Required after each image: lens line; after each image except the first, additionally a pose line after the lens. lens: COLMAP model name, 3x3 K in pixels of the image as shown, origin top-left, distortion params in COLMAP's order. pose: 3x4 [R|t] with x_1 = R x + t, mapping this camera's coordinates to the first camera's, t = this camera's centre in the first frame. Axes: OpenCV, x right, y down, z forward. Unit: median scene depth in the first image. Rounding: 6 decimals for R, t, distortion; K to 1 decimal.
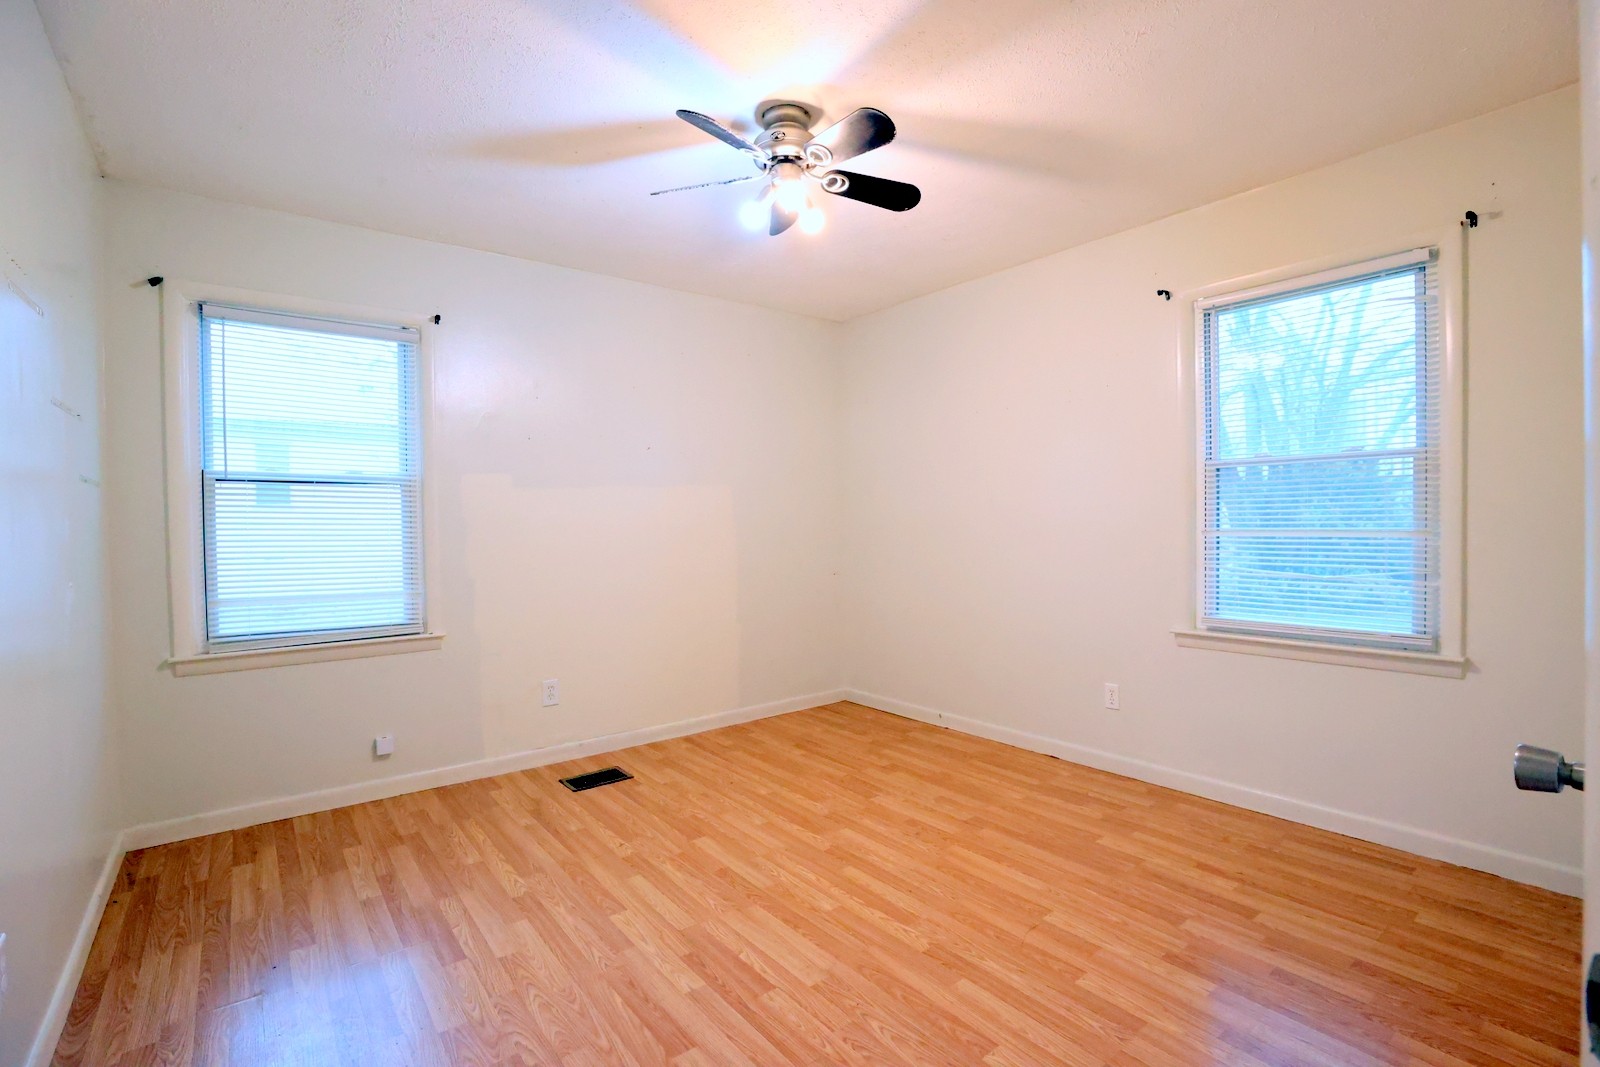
lens RADIAL K [[724.2, 0, 801.6], [0, 724.2, 535.5], [0, 0, 1]] dist [-0.029245, 0.000741]
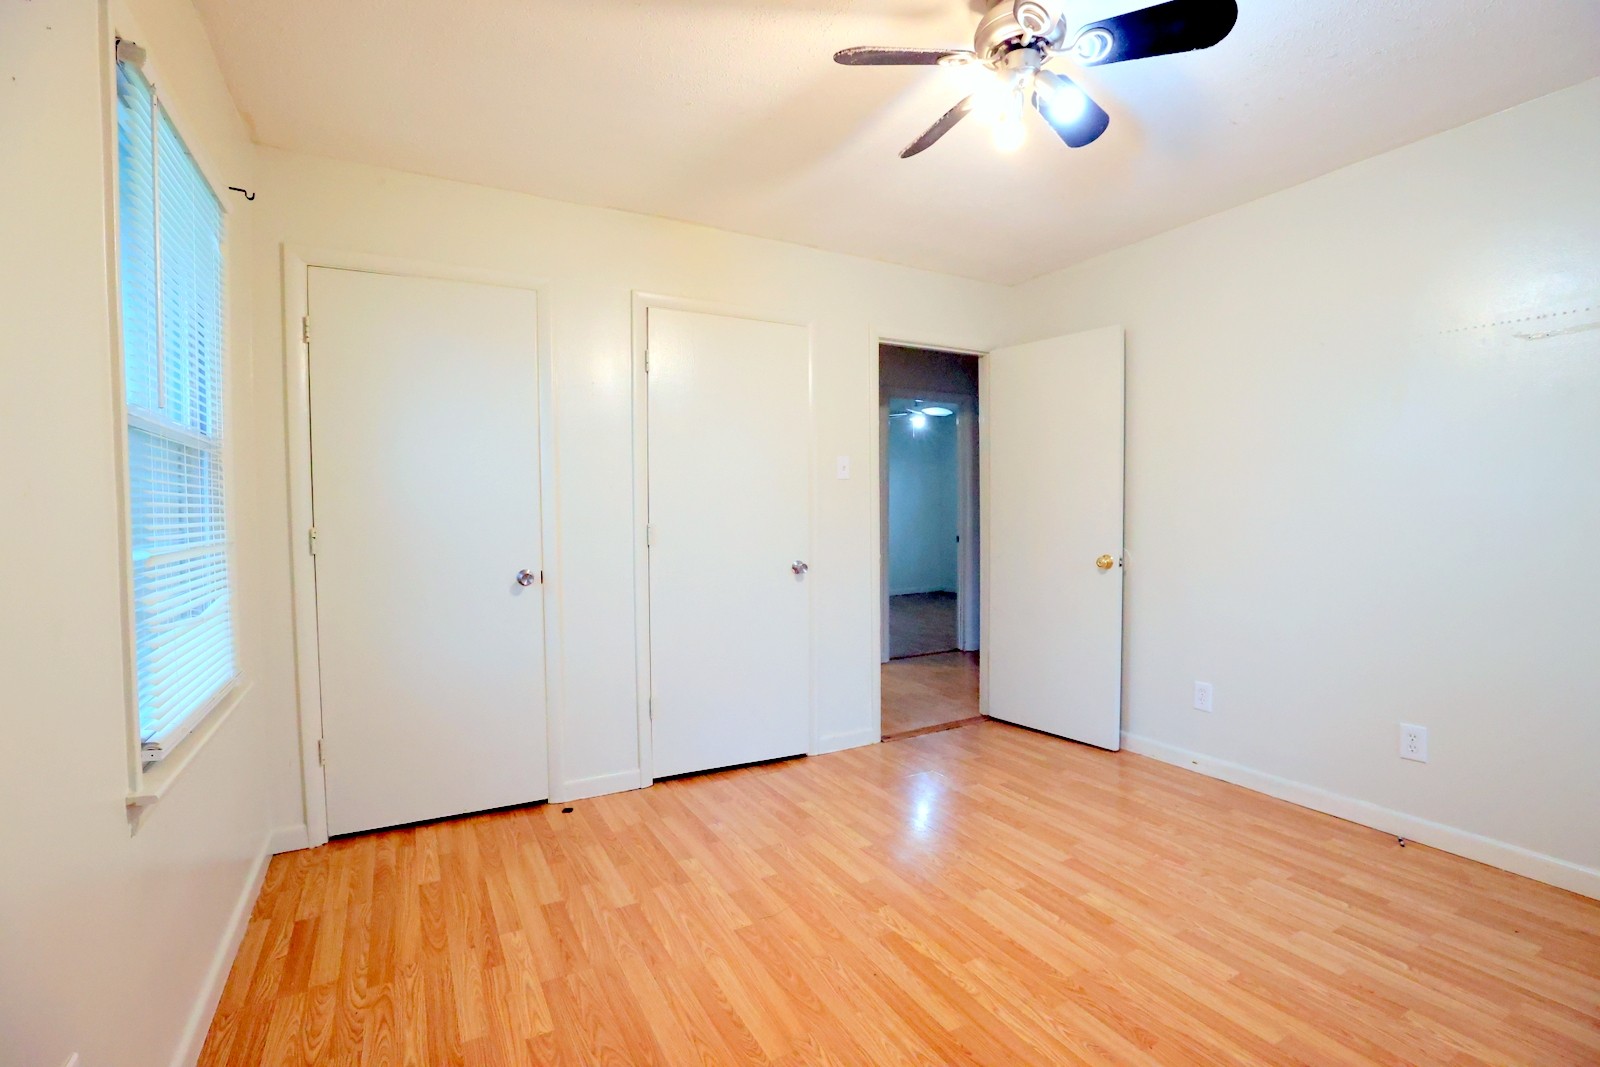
lens RADIAL K [[724.2, 0, 800.1], [0, 724.2, 526.0], [0, 0, 1]] dist [-0.029245, 0.000741]
pose [[-0.987139, 0.019484, 0.158674, 0.108554], [0.025755, 0.998962, 0.037561, -0.045615], [-0.157777, 0.041165, -0.986616, 1.993153]]
